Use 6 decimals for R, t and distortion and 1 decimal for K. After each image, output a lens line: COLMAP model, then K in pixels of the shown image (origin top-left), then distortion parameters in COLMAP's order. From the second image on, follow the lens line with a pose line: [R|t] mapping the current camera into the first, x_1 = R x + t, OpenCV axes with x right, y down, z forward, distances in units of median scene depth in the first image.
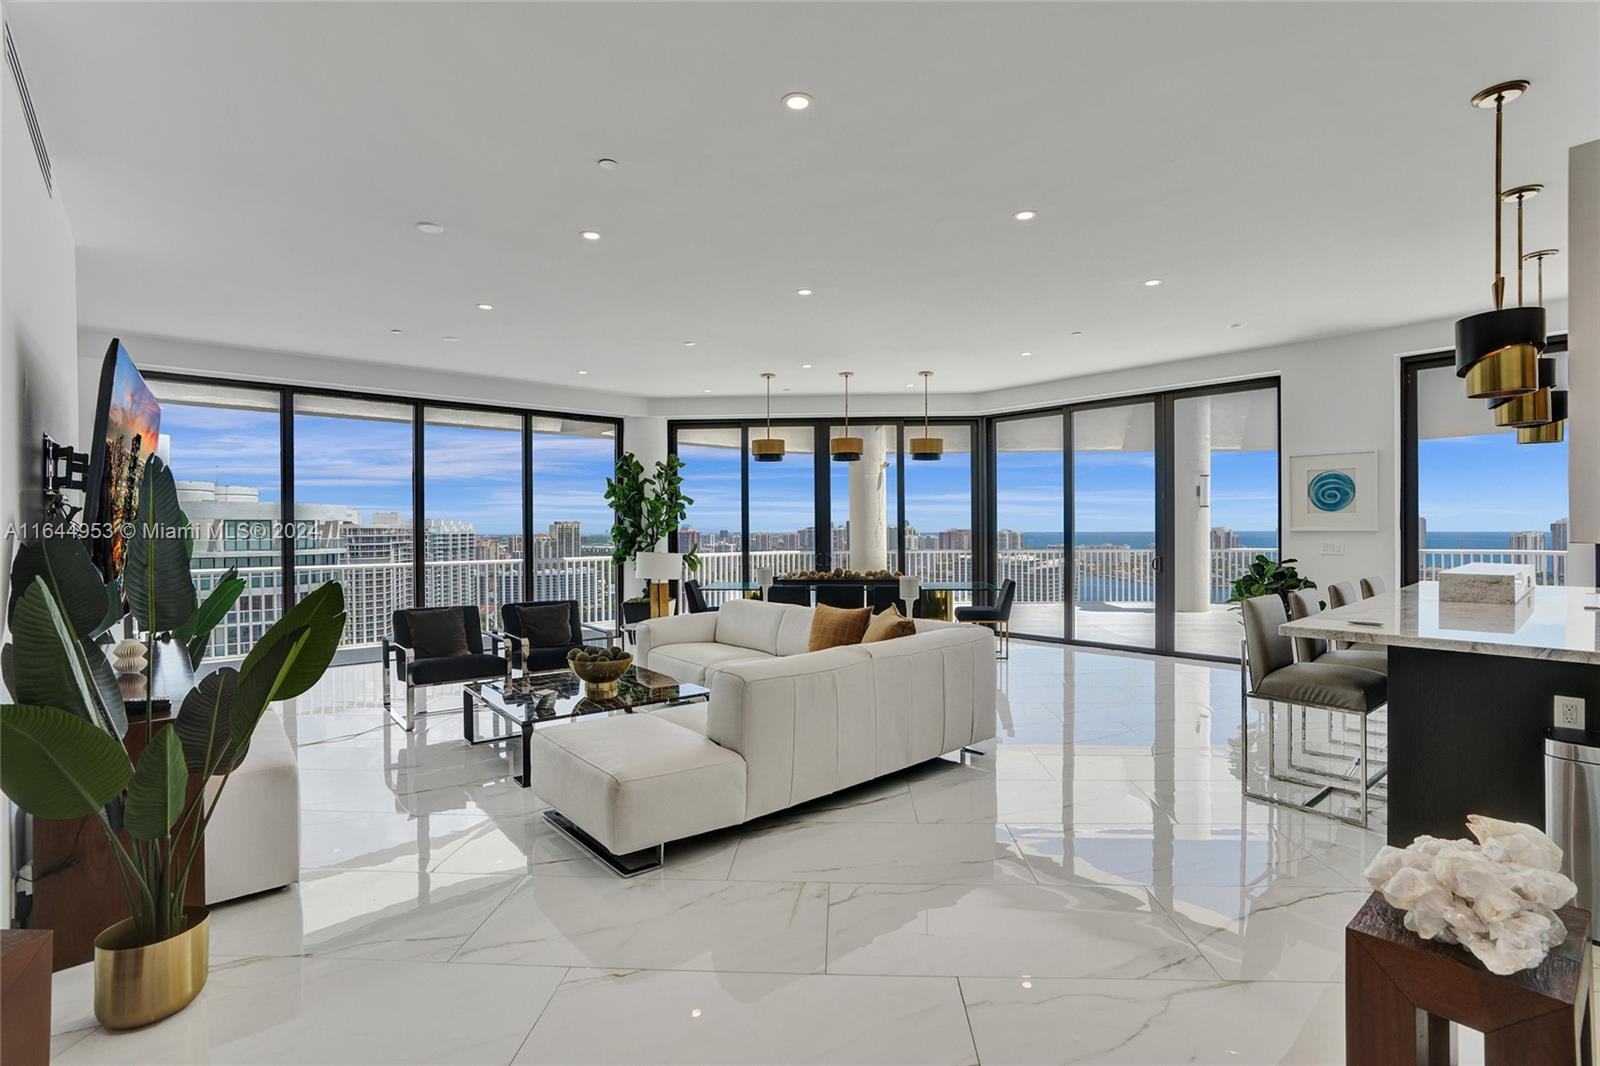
lens RADIAL K [[756.0, 0, 798.0], [0, 756.0, 537.4], [0, 0, 1]] dist [-0.001530, -0.000081]
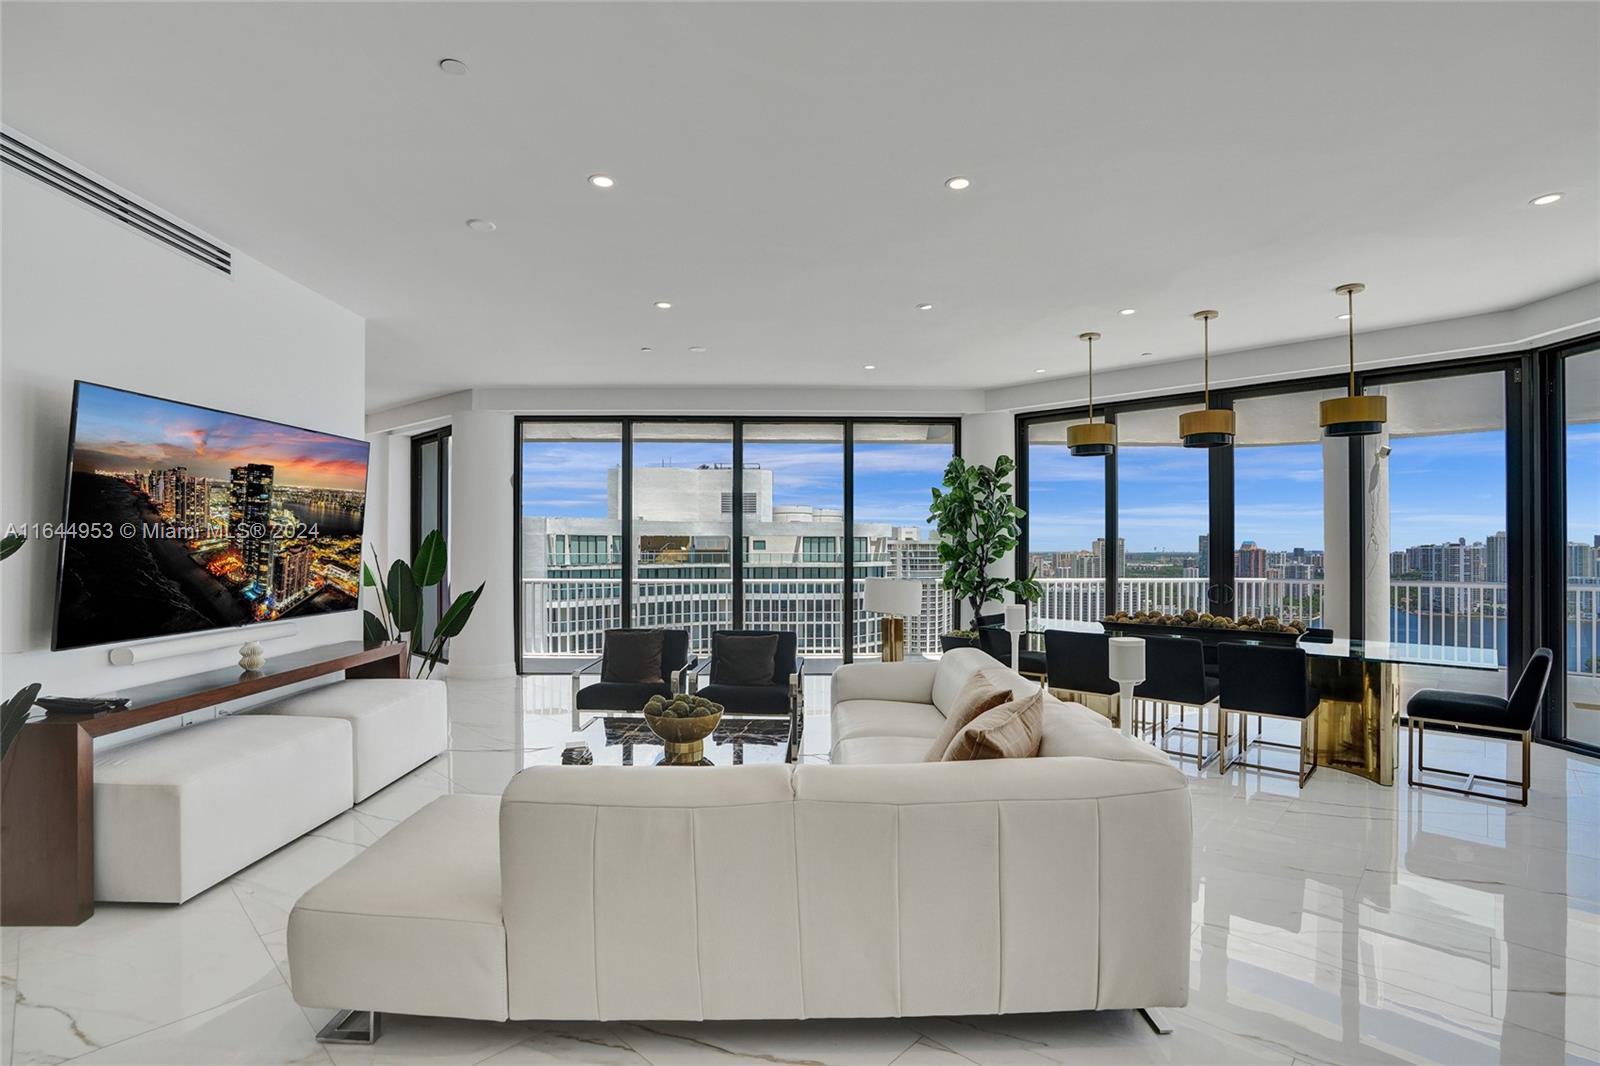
lens RADIAL K [[764.6, 0, 793.6], [0, 764.6, 539.2], [0, 0, 1]] dist [-0.017607, -0.000044]
pose [[0.774878, 0.000531, -0.632111, 0.172327], [-0.013006, 0.999801, -0.015105, -0.005102], [0.631978, 0.019926, 0.774730, 0.225098]]
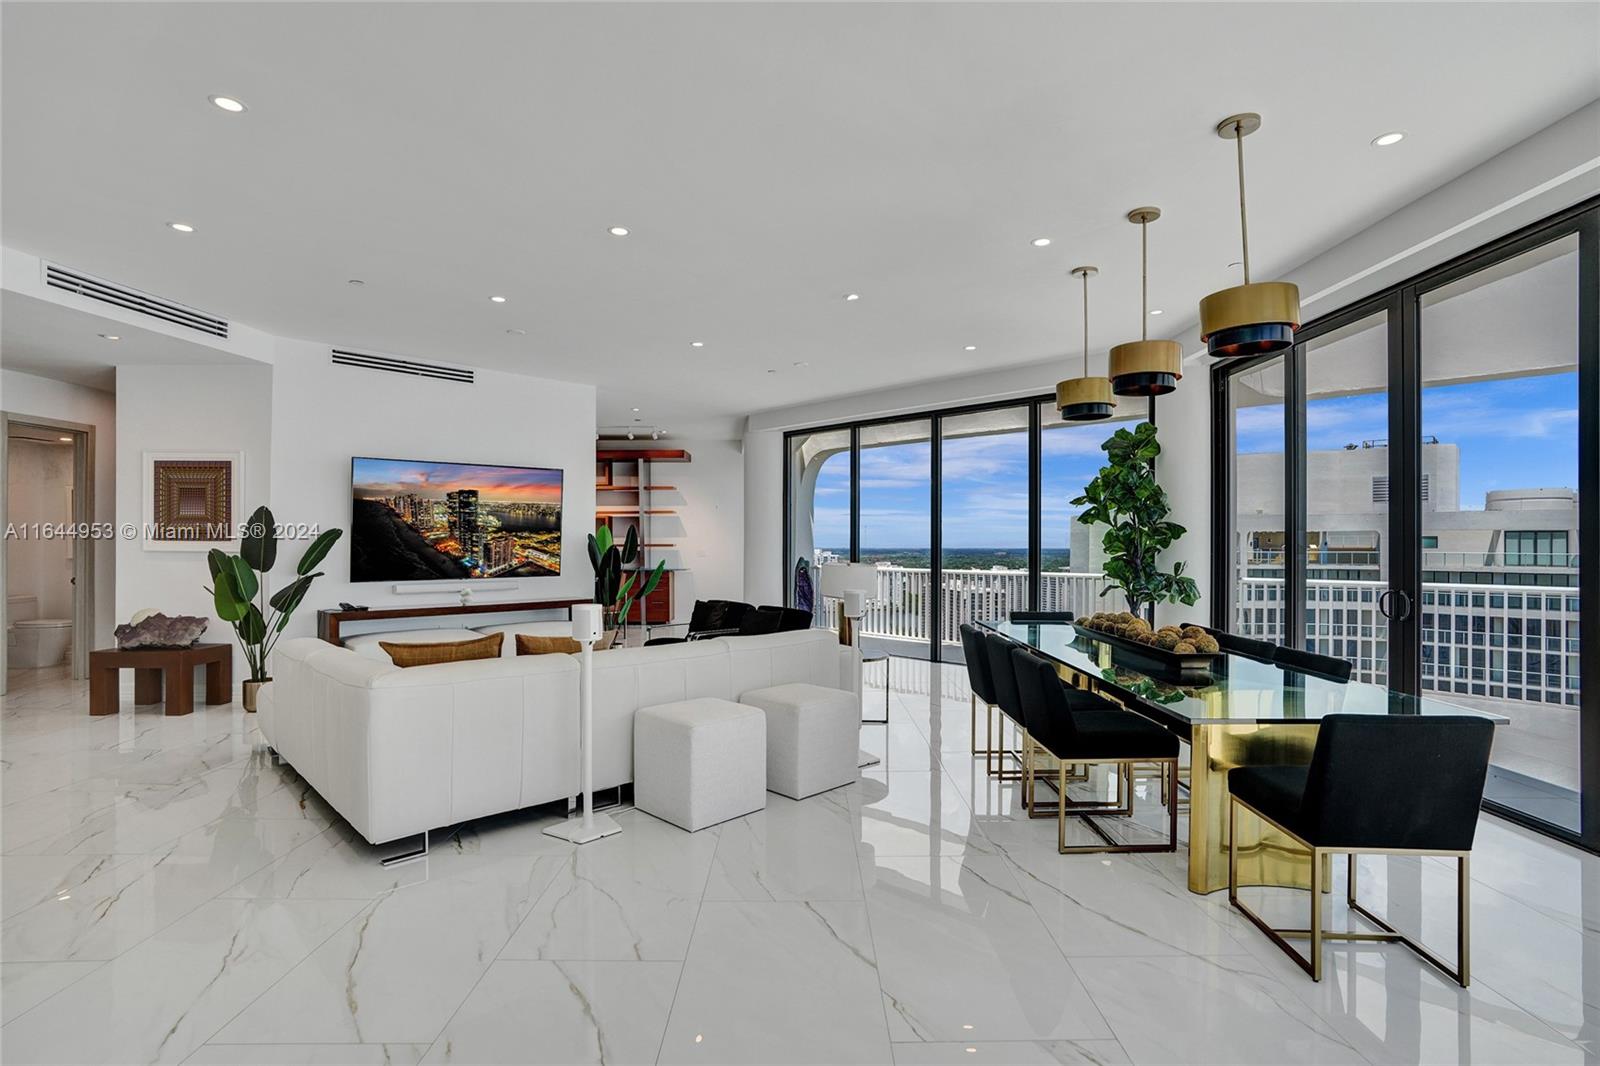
lens RADIAL K [[756.0, 0, 798.0], [0, 756.0, 537.4], [0, 0, 1]] dist [-0.001530, -0.000081]
pose [[0.097053, -0.002853, -0.995275, 0.538547], [-0.013828, 0.999896, -0.004214, -0.003579], [0.995183, 0.014172, 0.097003, 0.753556]]
